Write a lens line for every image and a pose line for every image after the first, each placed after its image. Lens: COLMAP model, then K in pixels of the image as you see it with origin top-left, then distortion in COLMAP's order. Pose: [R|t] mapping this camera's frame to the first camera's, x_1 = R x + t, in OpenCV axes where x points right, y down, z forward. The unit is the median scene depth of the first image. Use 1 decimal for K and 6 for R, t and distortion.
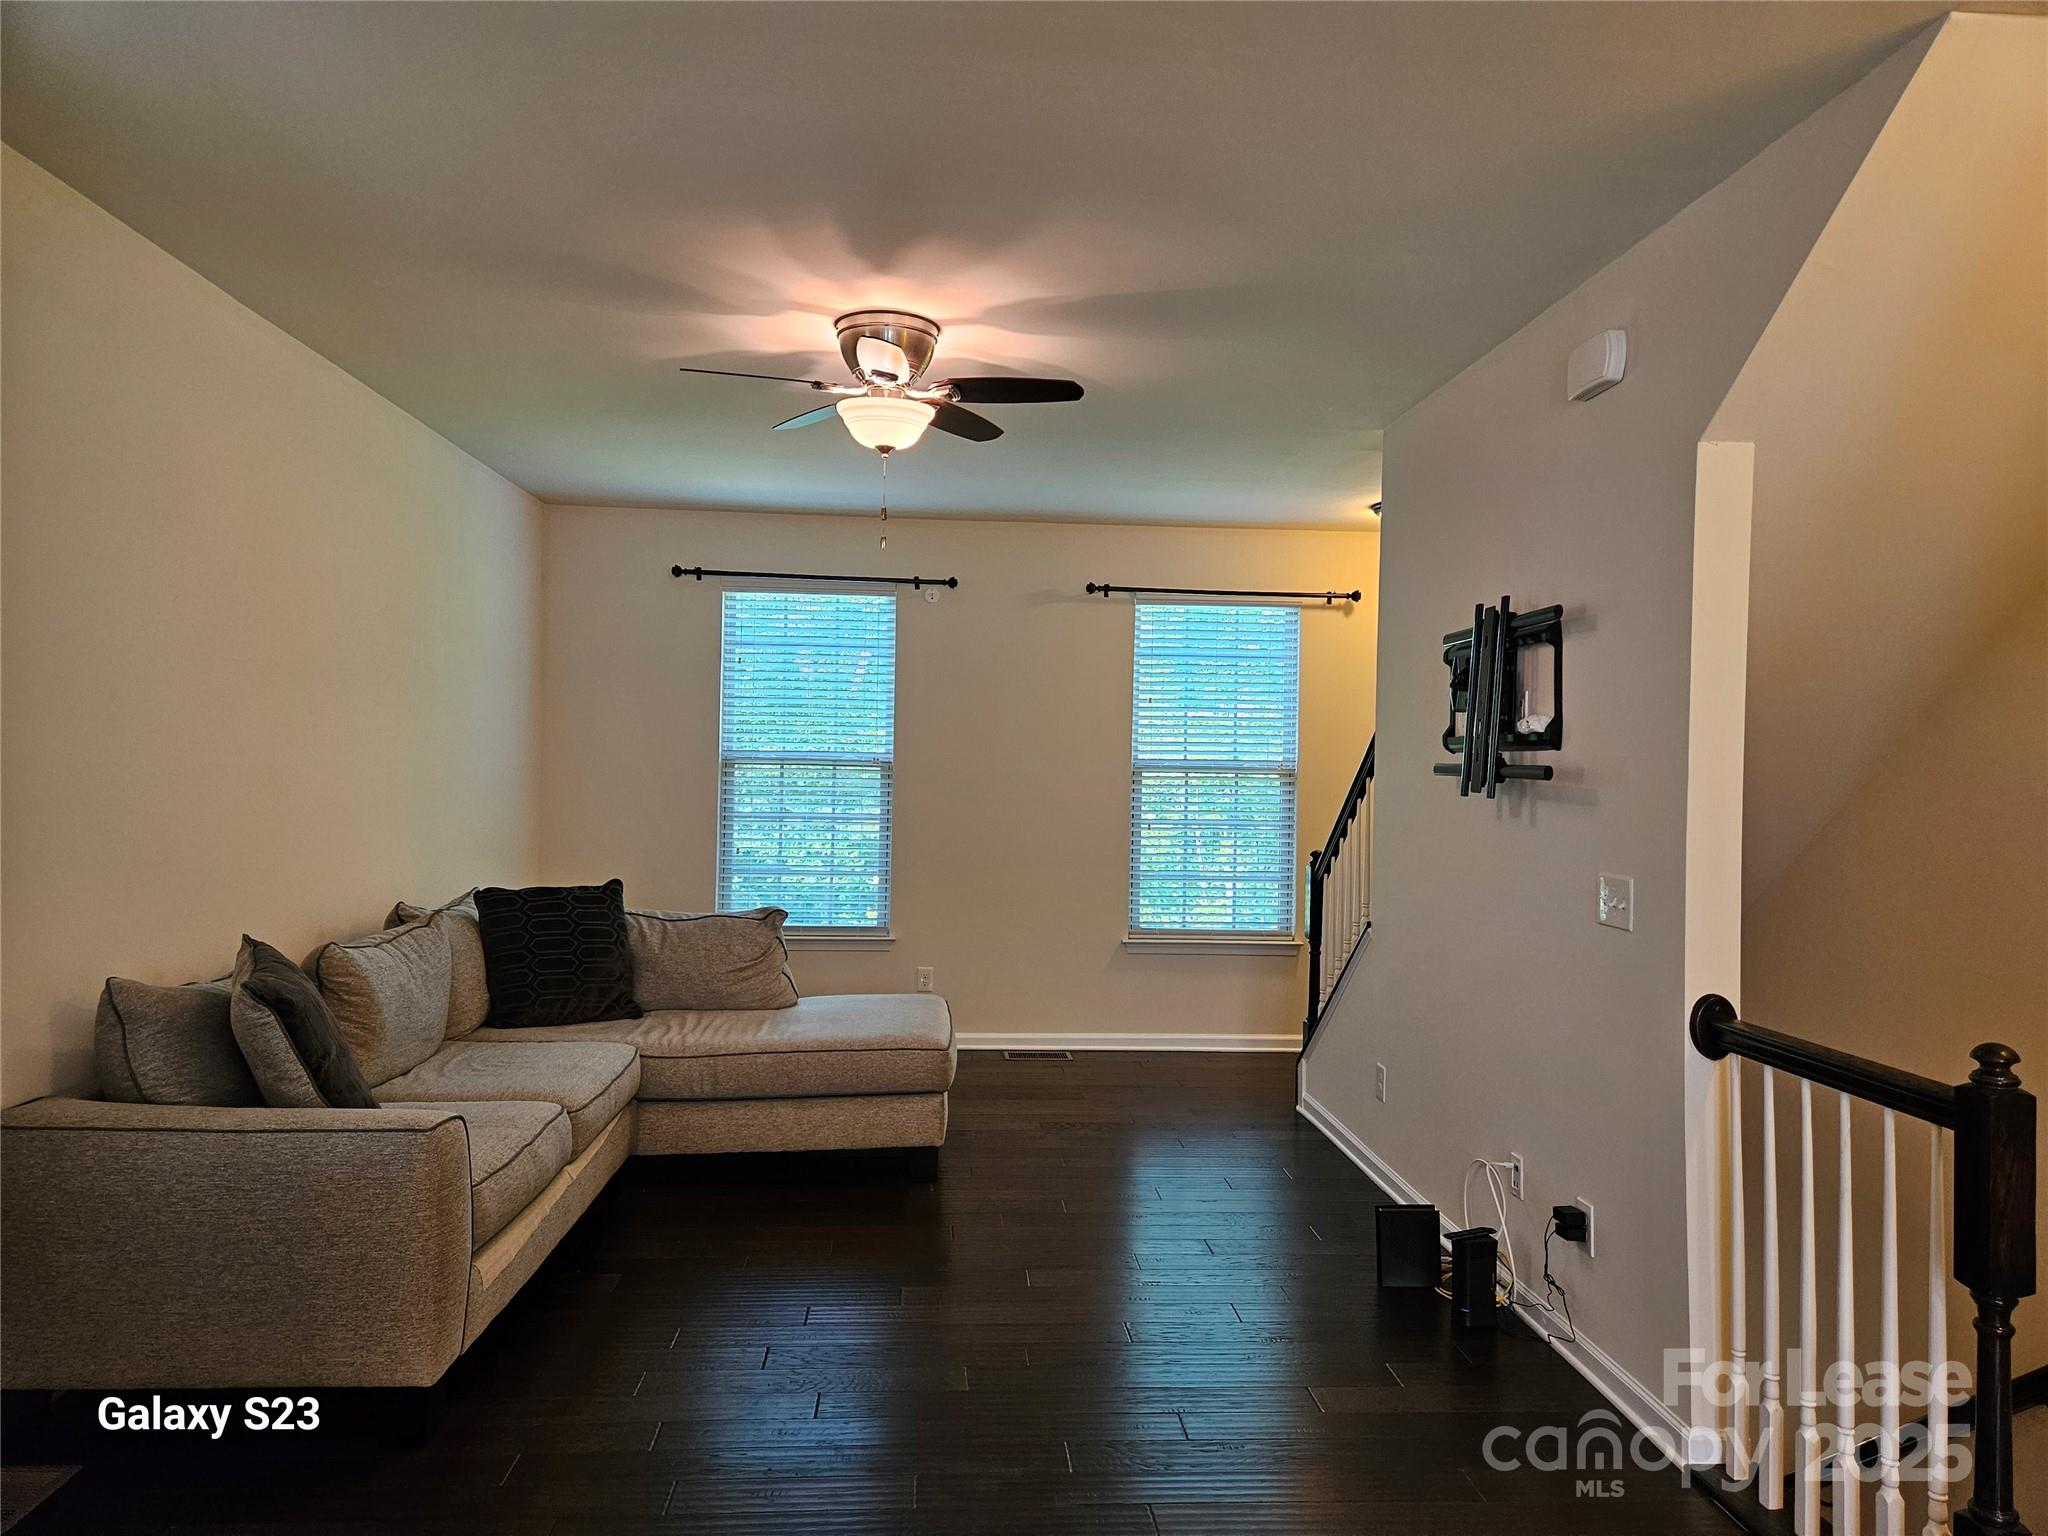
lens RADIAL K [[1397.5, 0, 1034.9], [0, 1397.5, 762.8], [0, 0, 1]] dist [0.055831, -0.001755]
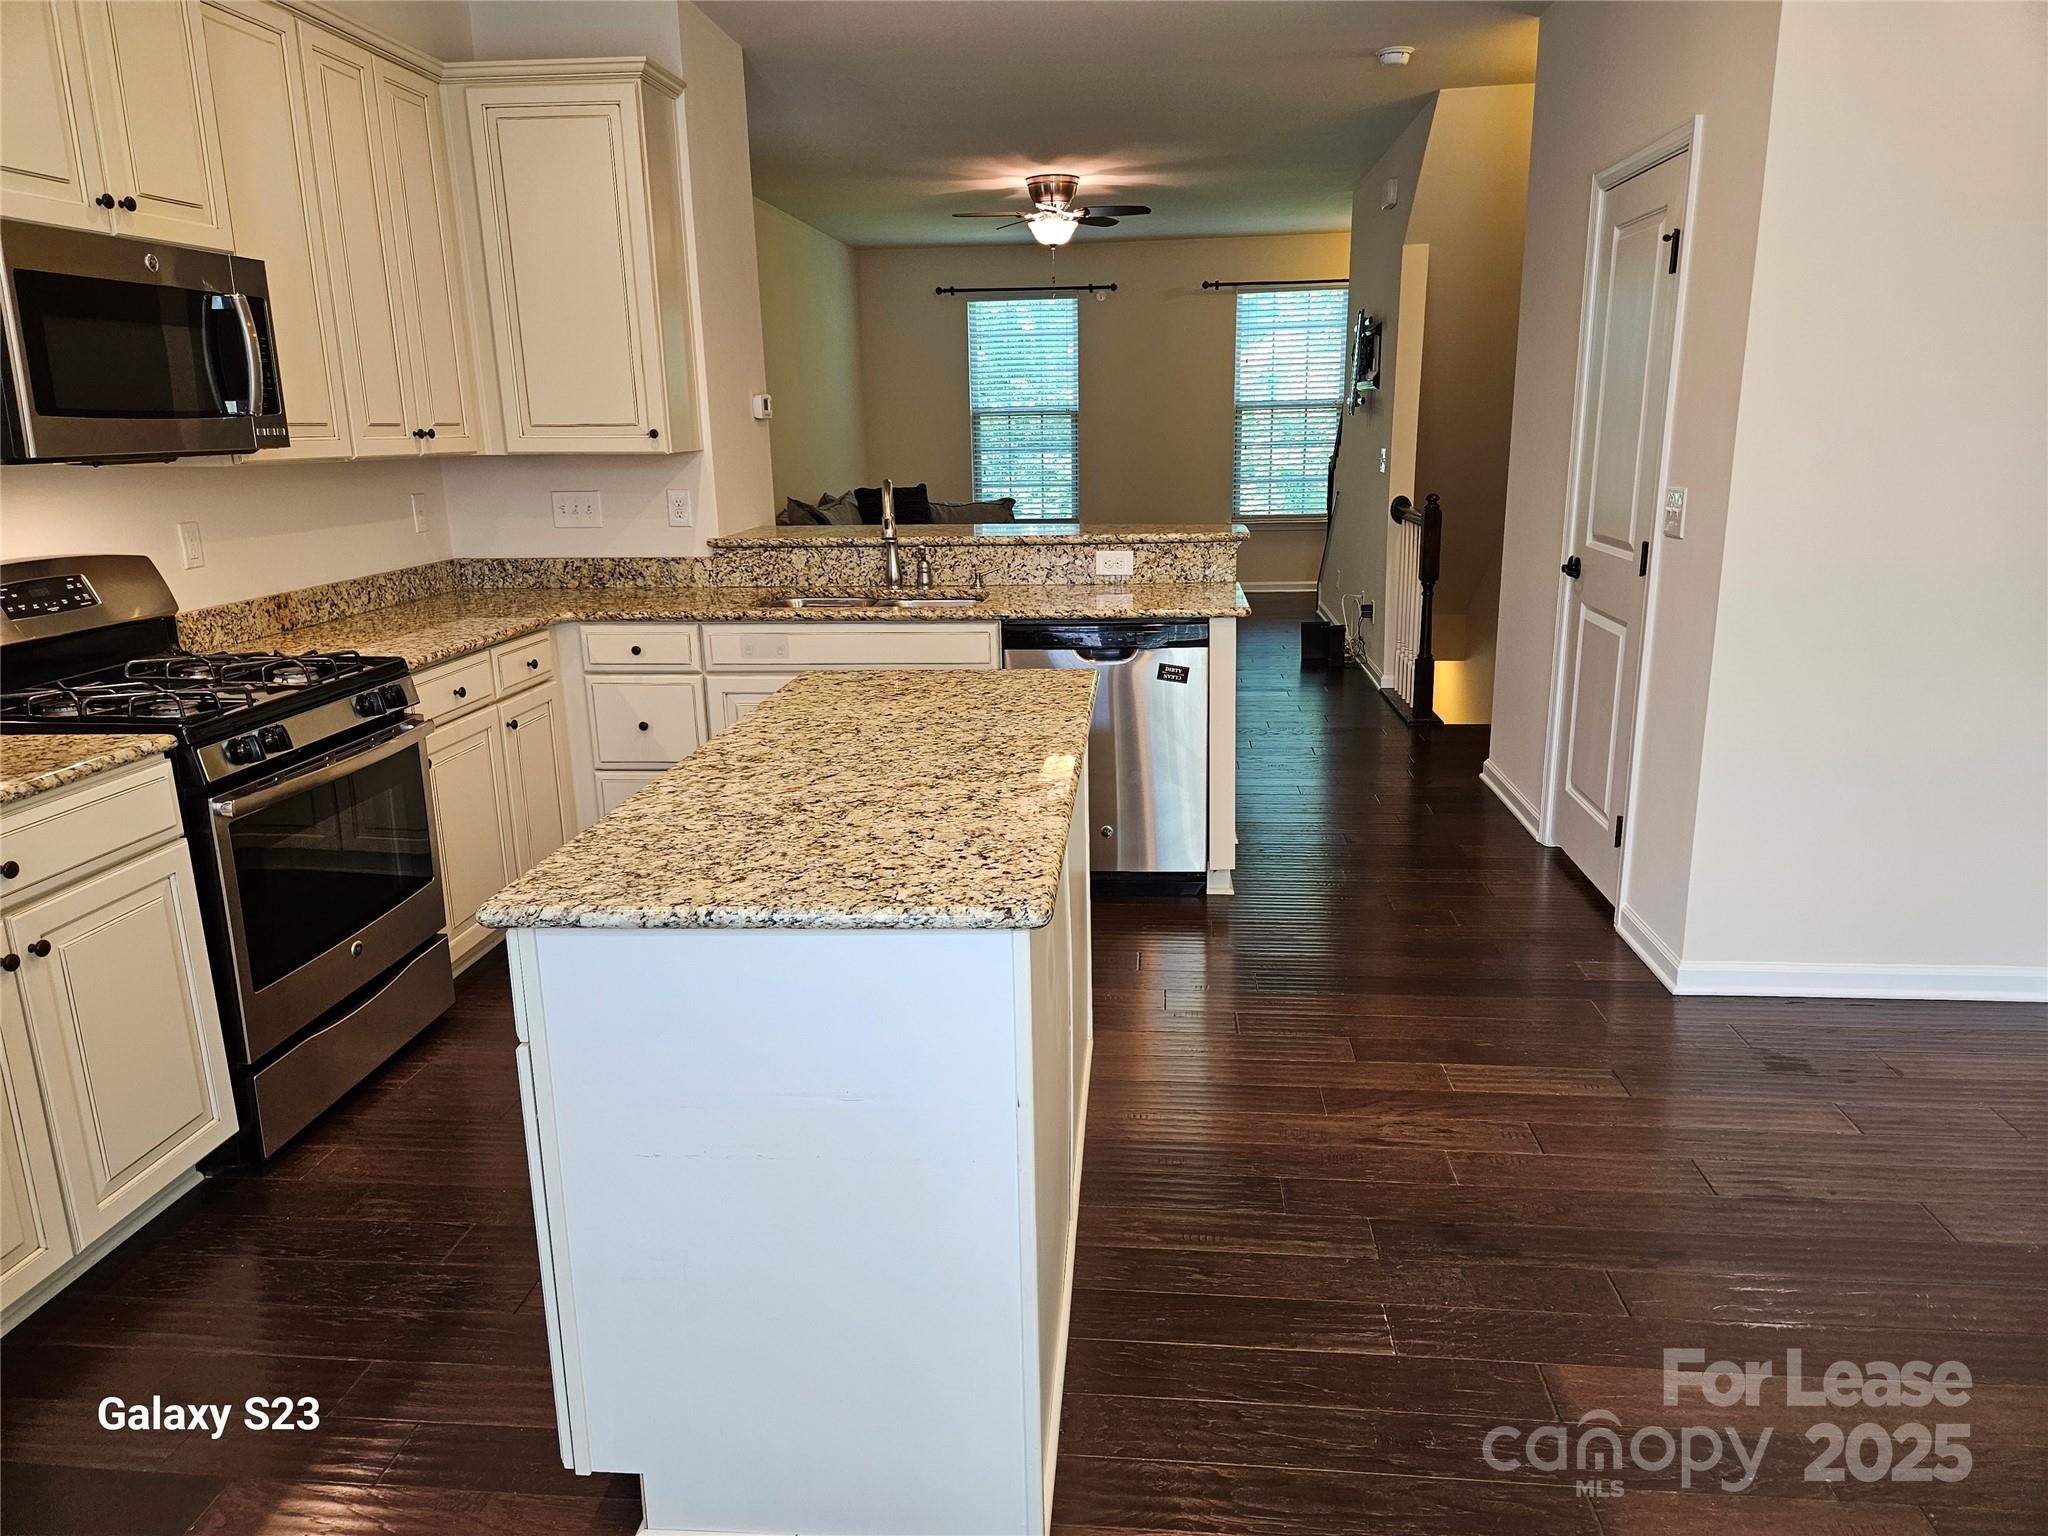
lens RADIAL K [[1397.5, 0, 1034.9], [0, 1397.5, 762.8], [0, 0, 1]] dist [0.055831, -0.001755]
pose [[0.986009, -0.000149, -0.166695, 0.112875], [0.040660, 0.970011, 0.239634, 0.003389], [0.161660, -0.243059, 0.956446, -0.612869]]
